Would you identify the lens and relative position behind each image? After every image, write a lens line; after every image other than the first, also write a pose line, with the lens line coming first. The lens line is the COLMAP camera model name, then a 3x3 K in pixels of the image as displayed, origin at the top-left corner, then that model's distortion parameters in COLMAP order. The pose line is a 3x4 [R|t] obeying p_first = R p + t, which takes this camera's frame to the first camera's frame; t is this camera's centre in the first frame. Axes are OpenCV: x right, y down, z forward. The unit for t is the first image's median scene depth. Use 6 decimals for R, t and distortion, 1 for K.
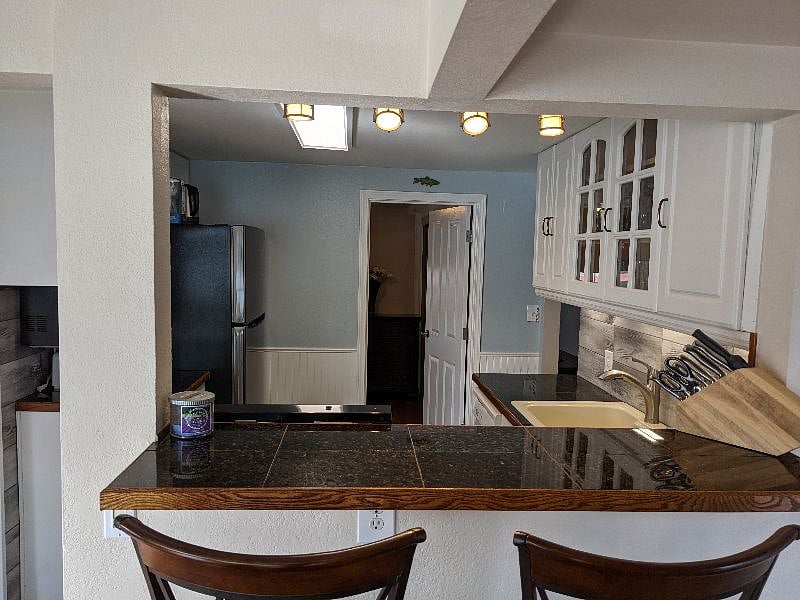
lens RADIAL K [[626.1, 0, 398.6], [0, 626.1, 302.0], [0, 0, 1]] dist [0.008849, -0.010579]
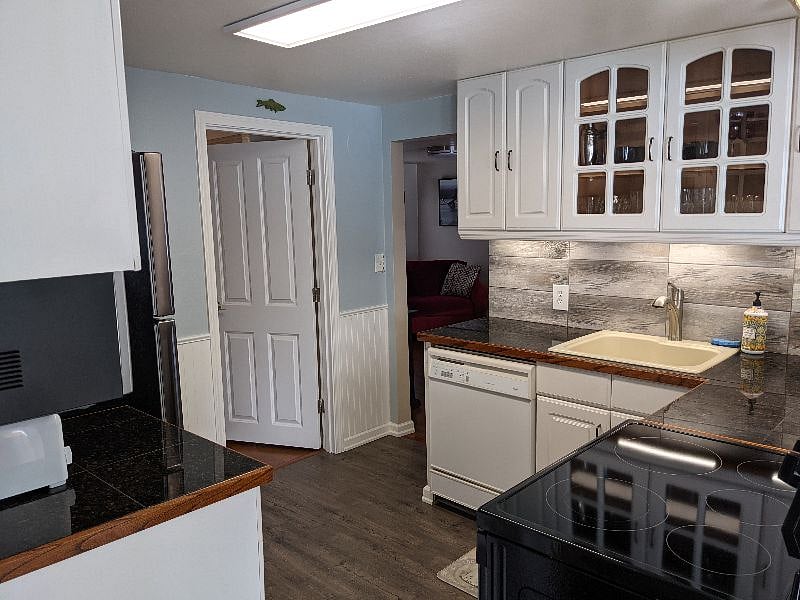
lens RADIAL K [[626.1, 0, 400.3], [0, 626.1, 299.7], [0, 0, 1]] dist [0.008849, -0.010579]
pose [[0.730793, -0.129899, 0.670125, -0.490306], [0.085783, 0.991420, 0.098630, -0.019433], [-0.677187, -0.014592, 0.735666, 0.388872]]
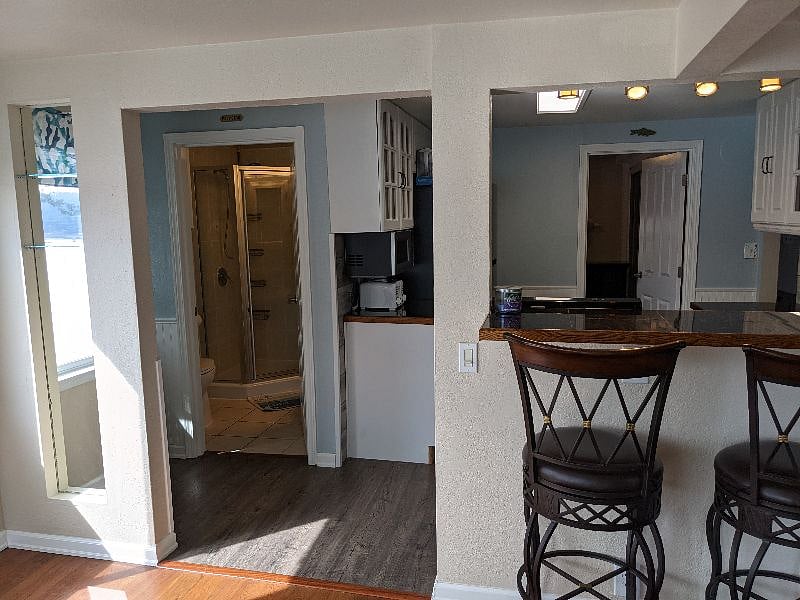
lens RADIAL K [[626.1, 0, 399.1], [0, 626.1, 300.9], [0, 0, 1]] dist [0.008849, -0.010579]
pose [[0.956565, -0.007265, -0.291428, -0.057977], [0.024720, 0.998110, 0.056256, 0.038046], [0.290469, -0.061017, 0.954937, -0.243138]]
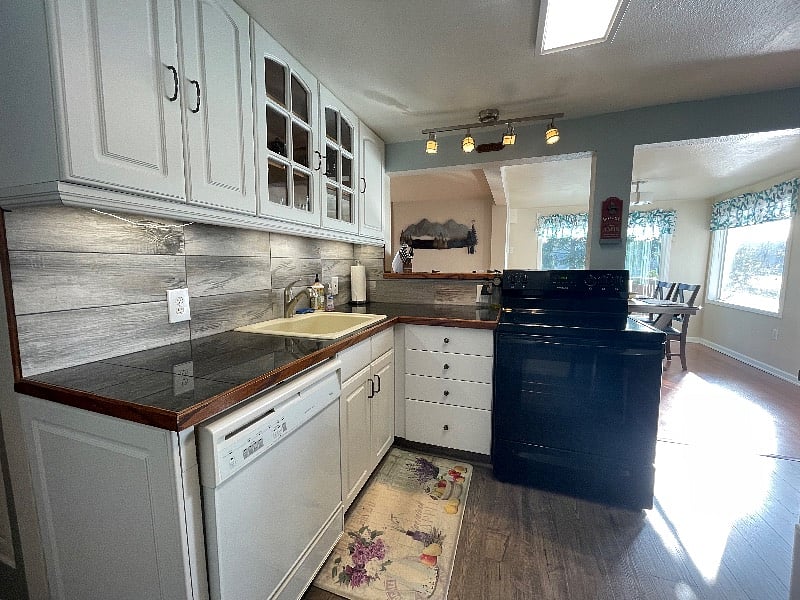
lens RADIAL K [[324.3, 0, 399.9], [0, 324.3, 299.5], [0, 0, 1]] dist [-0.002188, -0.000223]
pose [[-0.922077, -0.066378, 0.381273, -0.075388], [0.007111, 0.982109, 0.188178, 0.013662], [-0.386942, 0.176225, -0.905108, 1.133694]]
